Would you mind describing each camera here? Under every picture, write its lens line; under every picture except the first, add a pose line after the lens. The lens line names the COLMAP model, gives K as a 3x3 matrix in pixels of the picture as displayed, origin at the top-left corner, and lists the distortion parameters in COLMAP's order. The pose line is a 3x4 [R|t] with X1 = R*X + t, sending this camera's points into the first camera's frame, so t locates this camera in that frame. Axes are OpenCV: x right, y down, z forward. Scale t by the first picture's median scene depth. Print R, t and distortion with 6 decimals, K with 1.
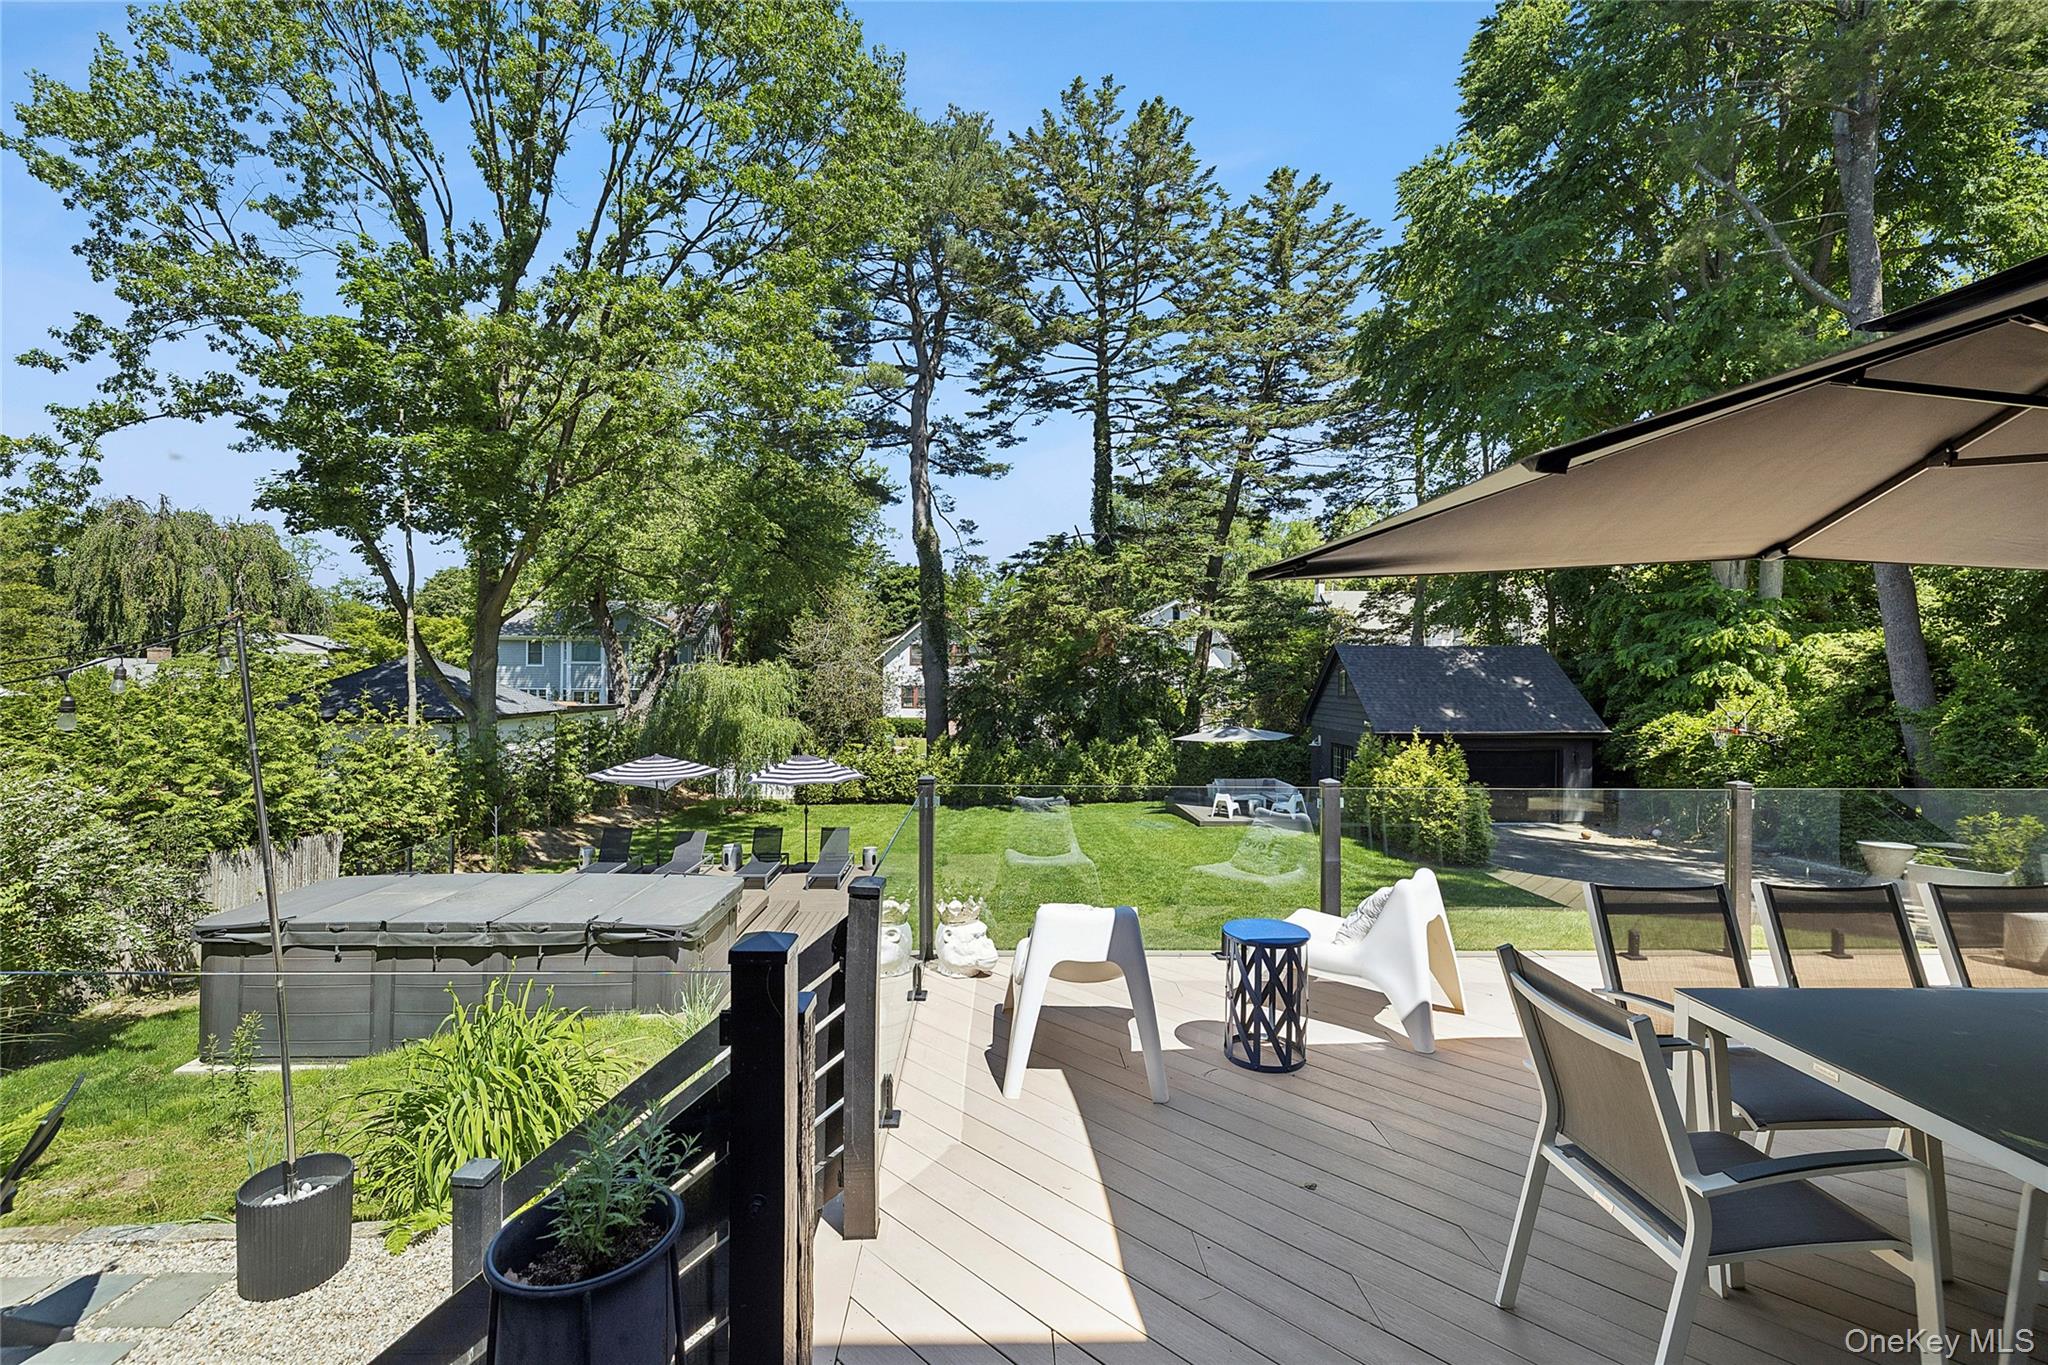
lens RADIAL K [[893.0, 0, 1024.0], [0, 893.0, 682.5], [0, 0, 1]] dist [-0.003714, 0.000036]
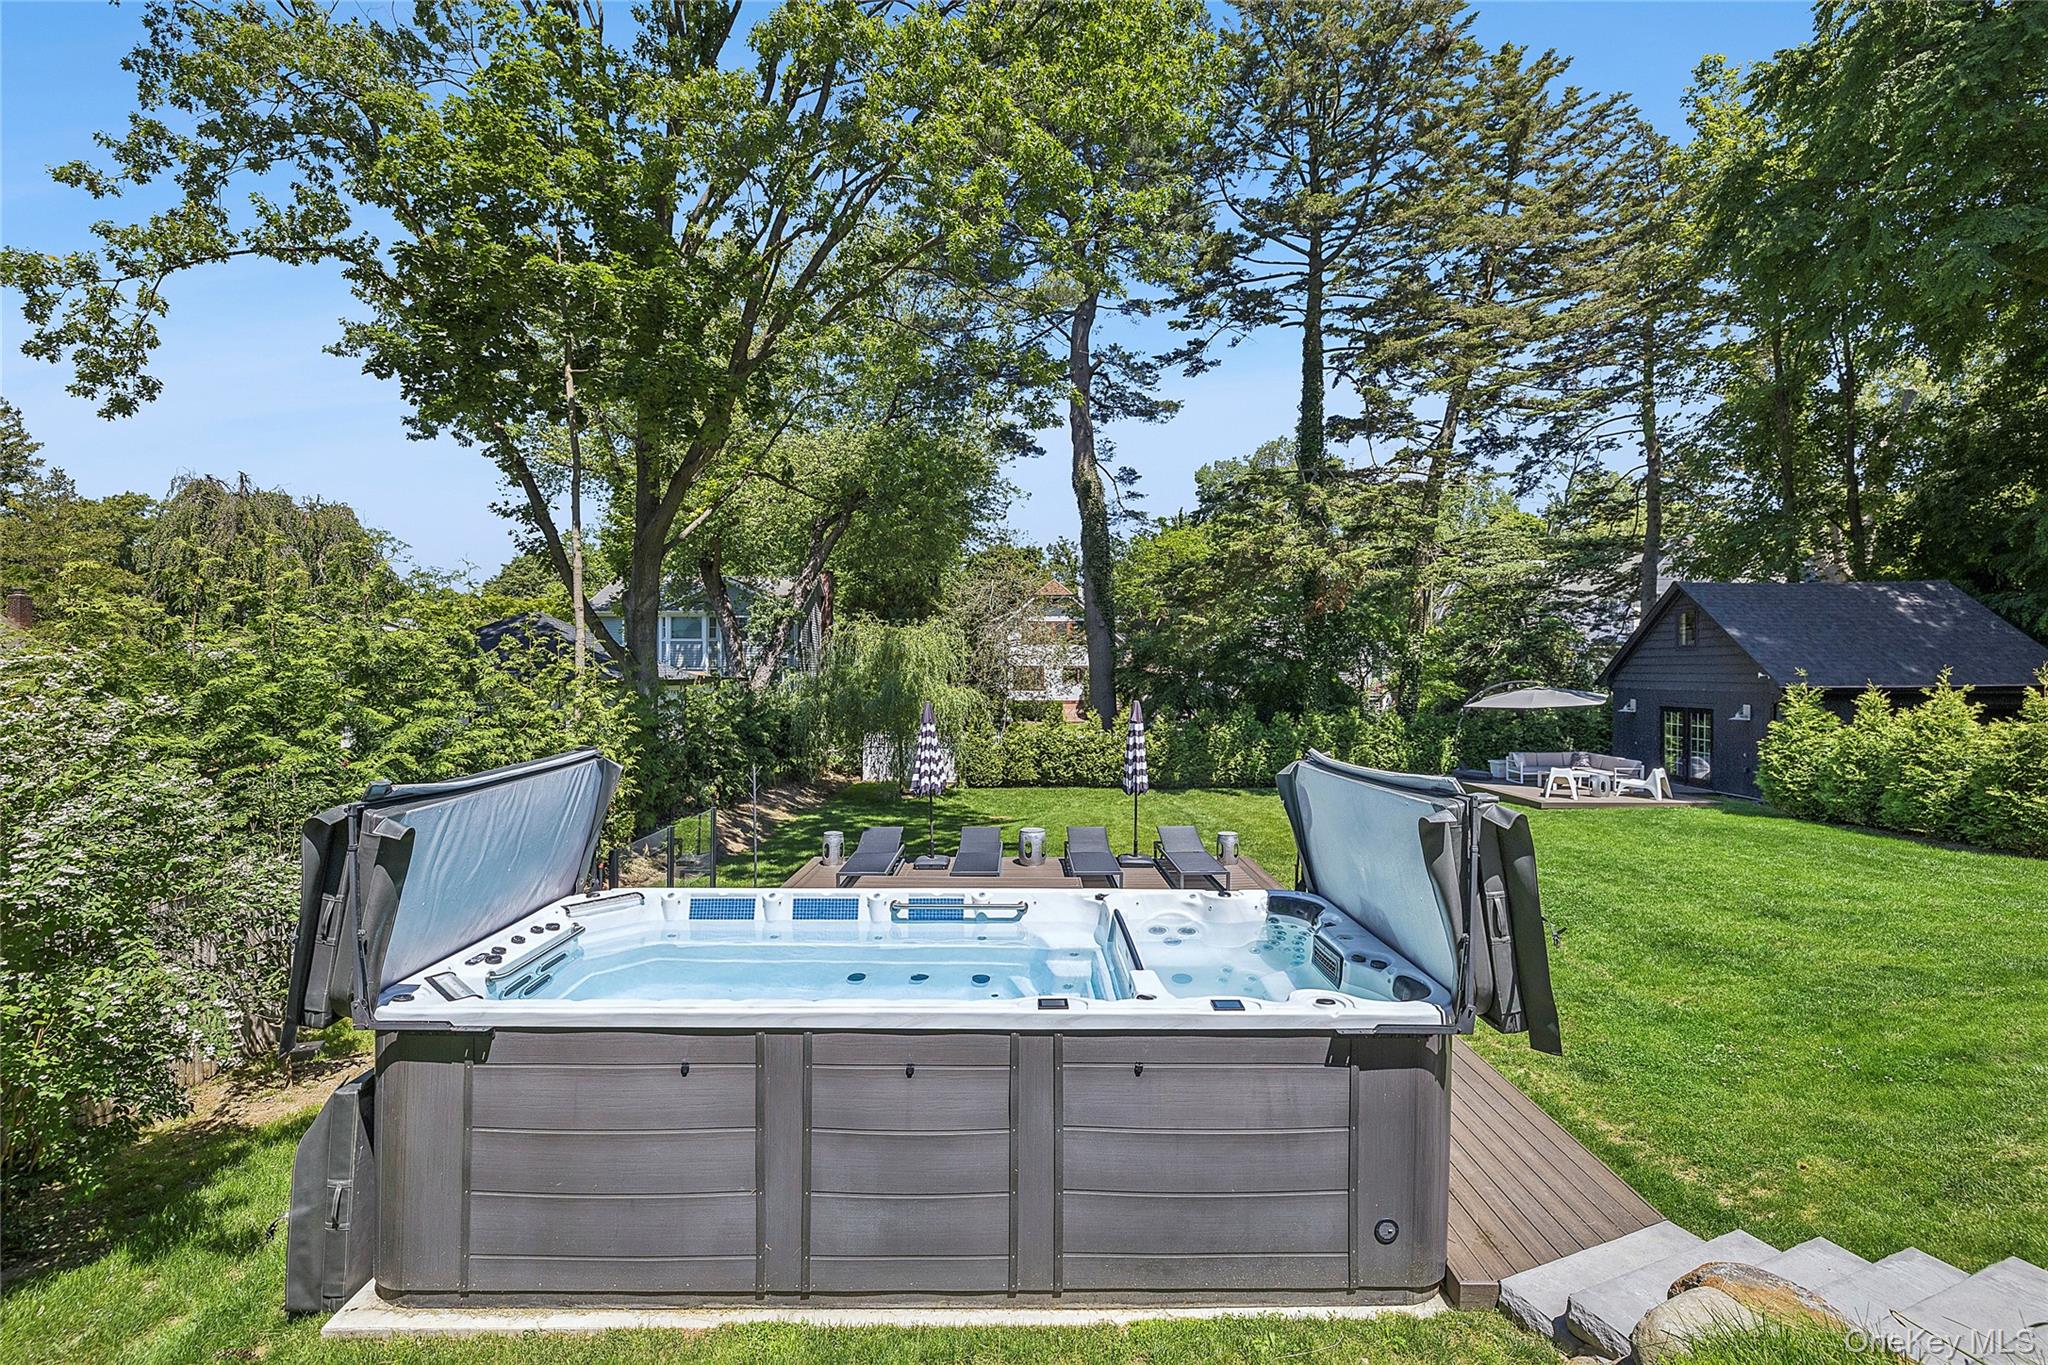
lens RADIAL K [[878.3, 0, 1028.9], [0, 878.3, 692.8], [0, 0, 1]] dist [0.000555, -0.000137]
pose [[0.999223, -0.001785, -0.039380, -0.165864], [0.002405, 0.999874, 0.015693, 0.033740], [0.039347, -0.015776, 0.999101, 0.164918]]
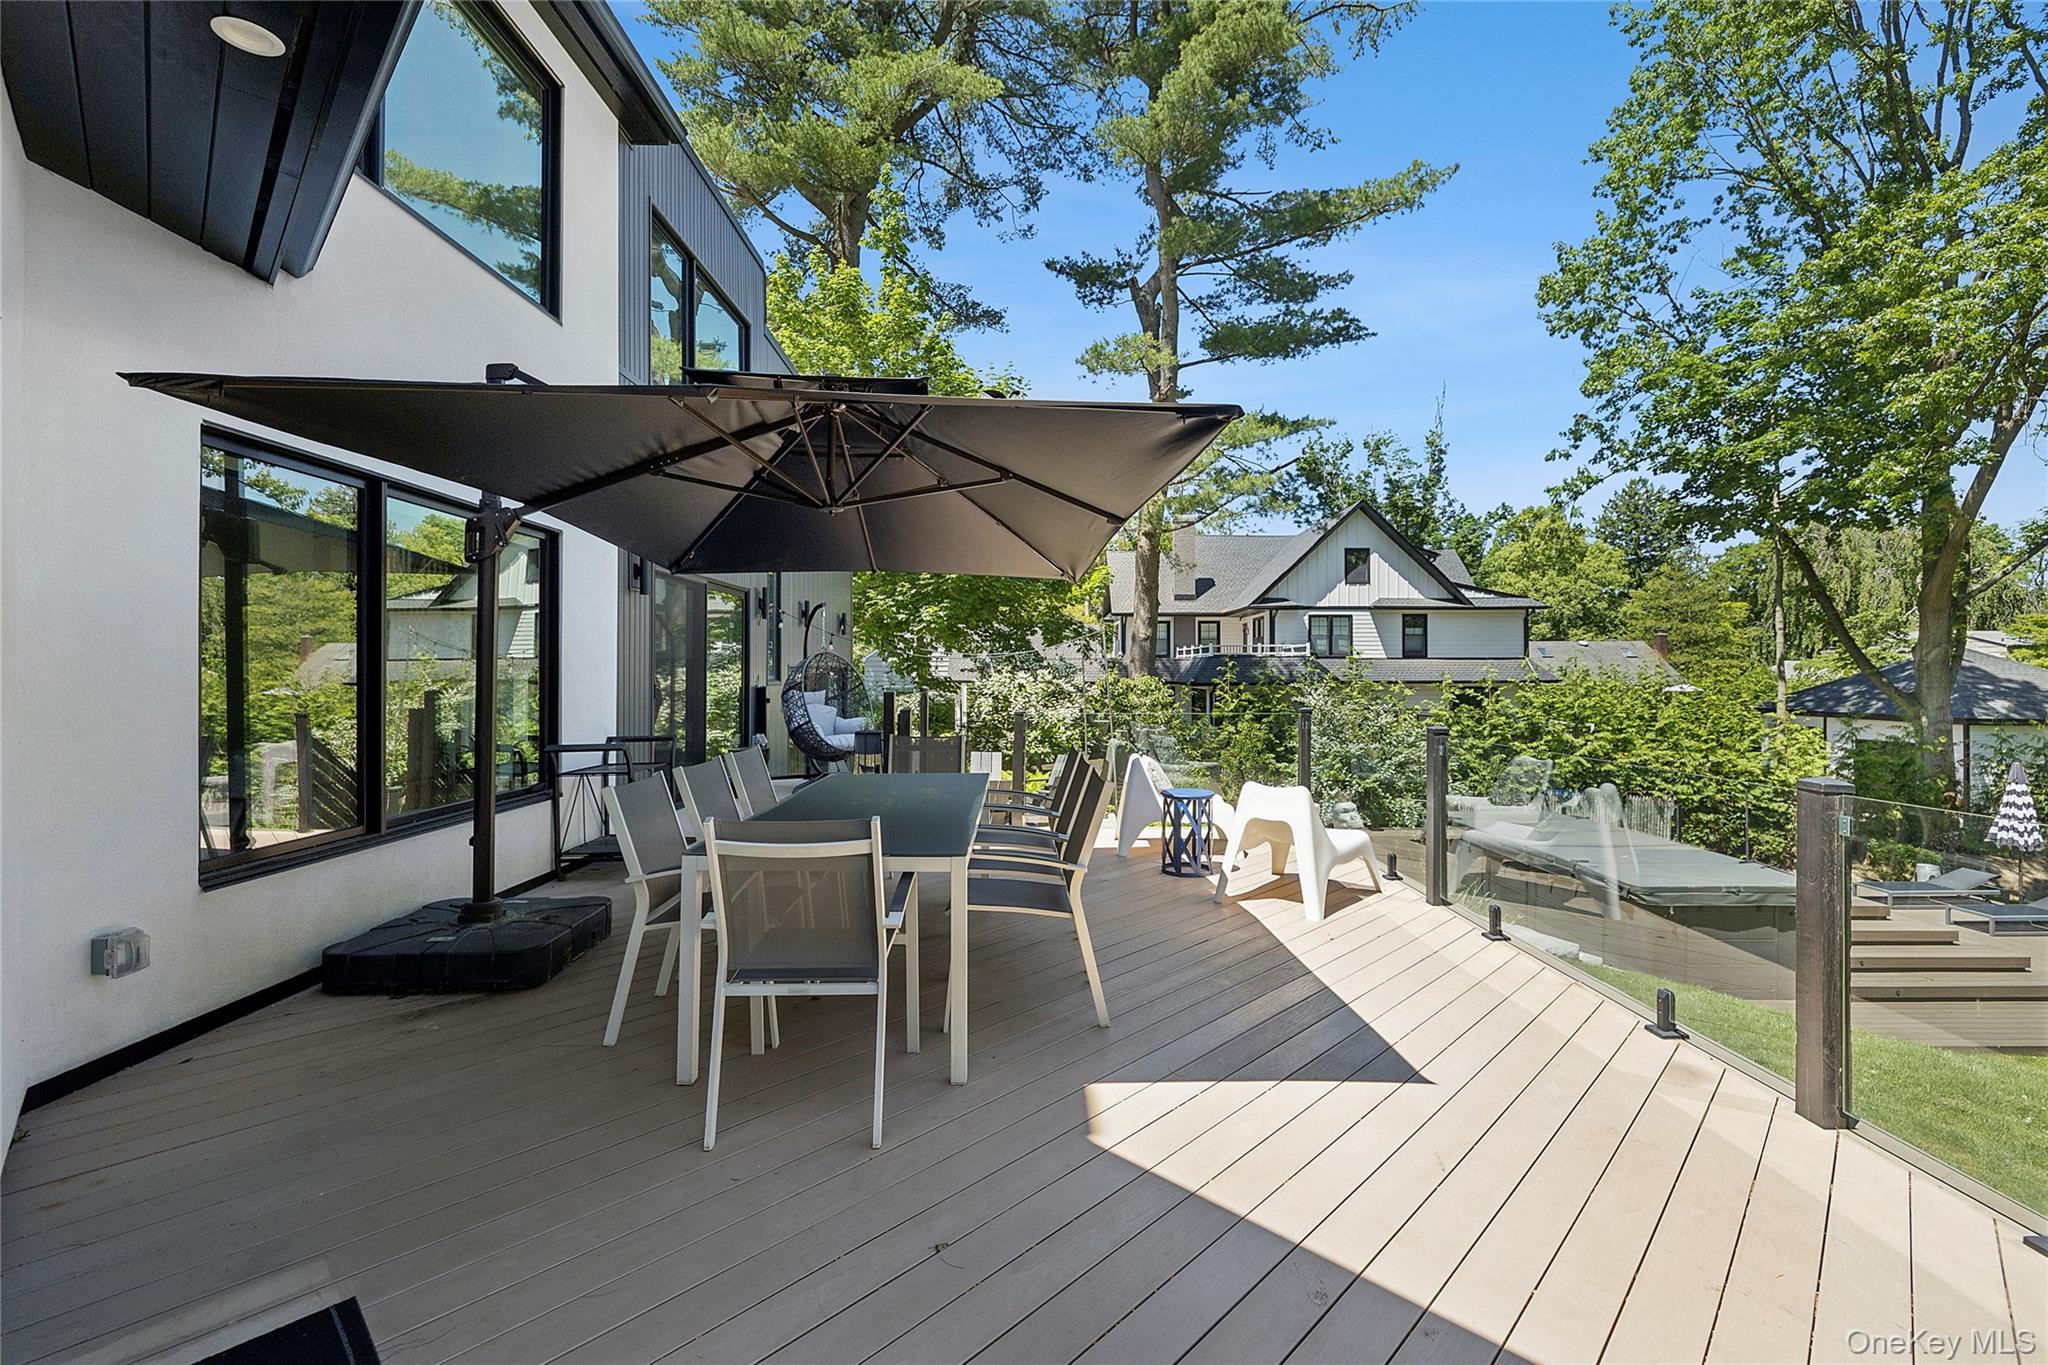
lens RADIAL K [[875.7, 0, 1024.0], [0, 875.7, 682.5], [0, 0, 1]] dist [-0.000488, -0.000024]
pose [[-0.010331, 0.003328, -0.999941, 0.202053], [-0.008799, 0.999955, 0.003419, 0.008984], [0.999908, 0.008834, -0.010301, 0.078691]]
